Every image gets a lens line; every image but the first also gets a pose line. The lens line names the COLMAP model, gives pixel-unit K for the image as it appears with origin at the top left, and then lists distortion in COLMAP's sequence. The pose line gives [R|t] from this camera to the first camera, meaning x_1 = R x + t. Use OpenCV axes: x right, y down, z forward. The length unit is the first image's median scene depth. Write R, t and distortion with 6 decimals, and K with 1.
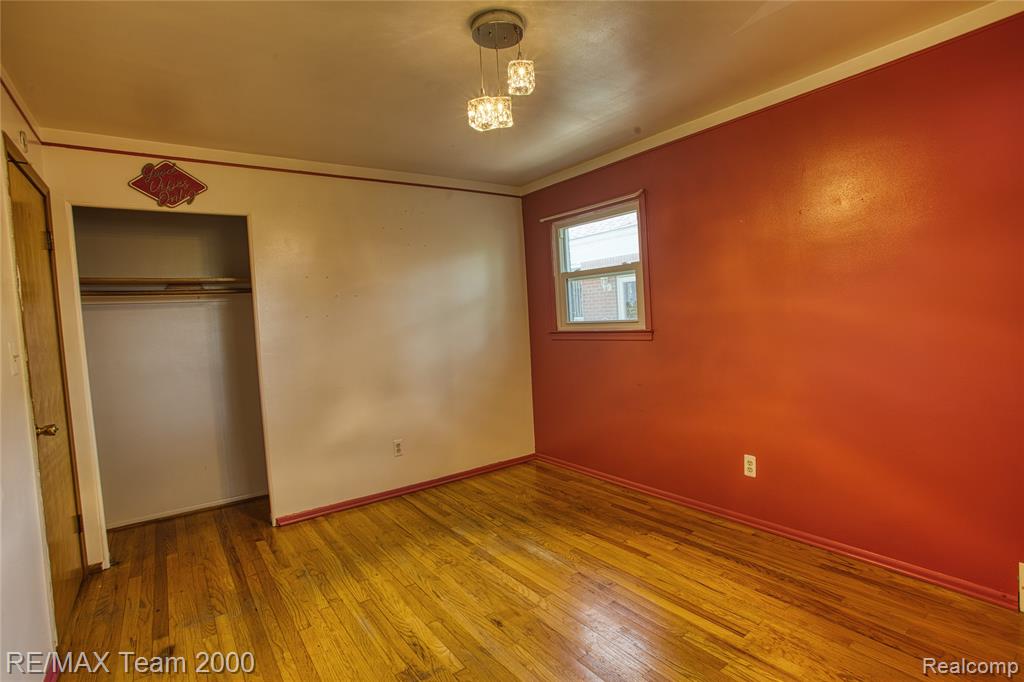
lens RADIAL K [[498.8, 0, 506.6], [0, 498.8, 339.8], [0, 0, 1]] dist [-0.060998, 0.021874]
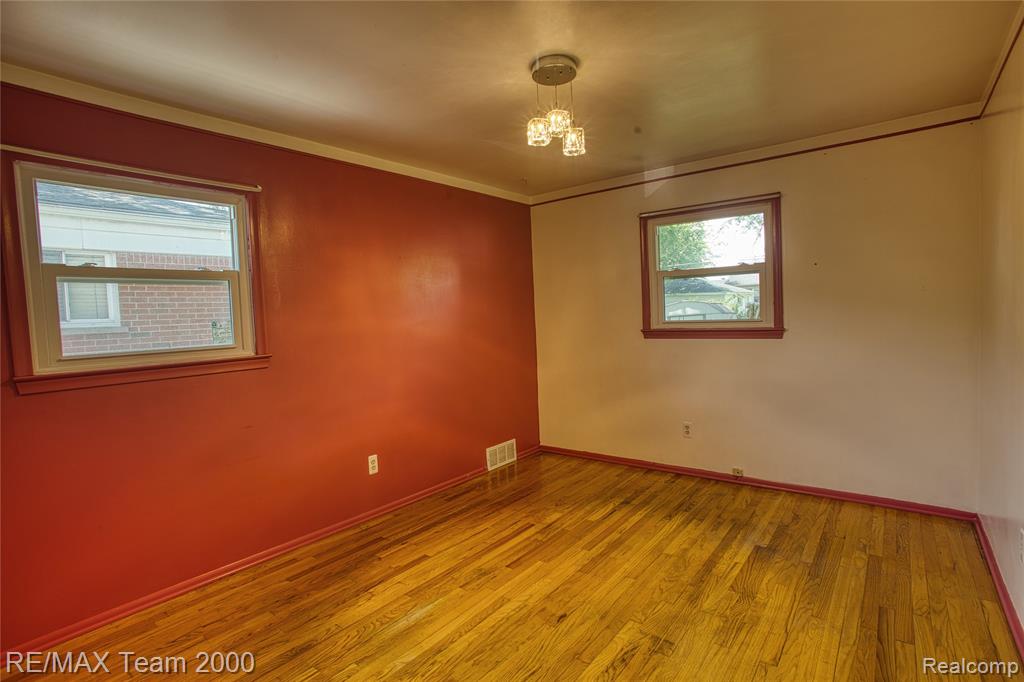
lens RADIAL K [[498.8, 0, 514.6], [0, 498.8, 338.0], [0, 0, 1]] dist [-0.060998, 0.021874]
pose [[-0.272944, 0.025764, 0.961685, -0.711651], [0.103632, 0.994612, 0.002766, -0.008829], [-0.956432, 0.100416, -0.274143, 0.950502]]
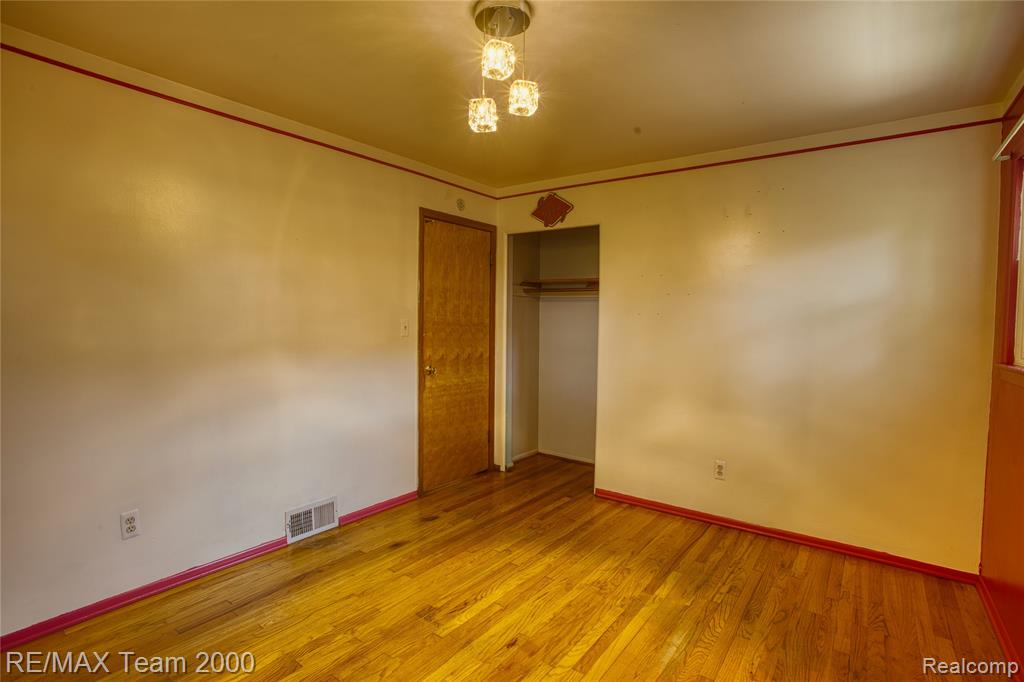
lens RADIAL K [[498.8, 0, 515.4], [0, 498.8, 339.7], [0, 0, 1]] dist [-0.060998, 0.021874]
pose [[0.305831, 0.095317, -0.947303, 0.598169], [-0.077185, 0.994183, 0.075115, -0.058682], [0.948952, 0.050145, 0.311409, 0.492359]]
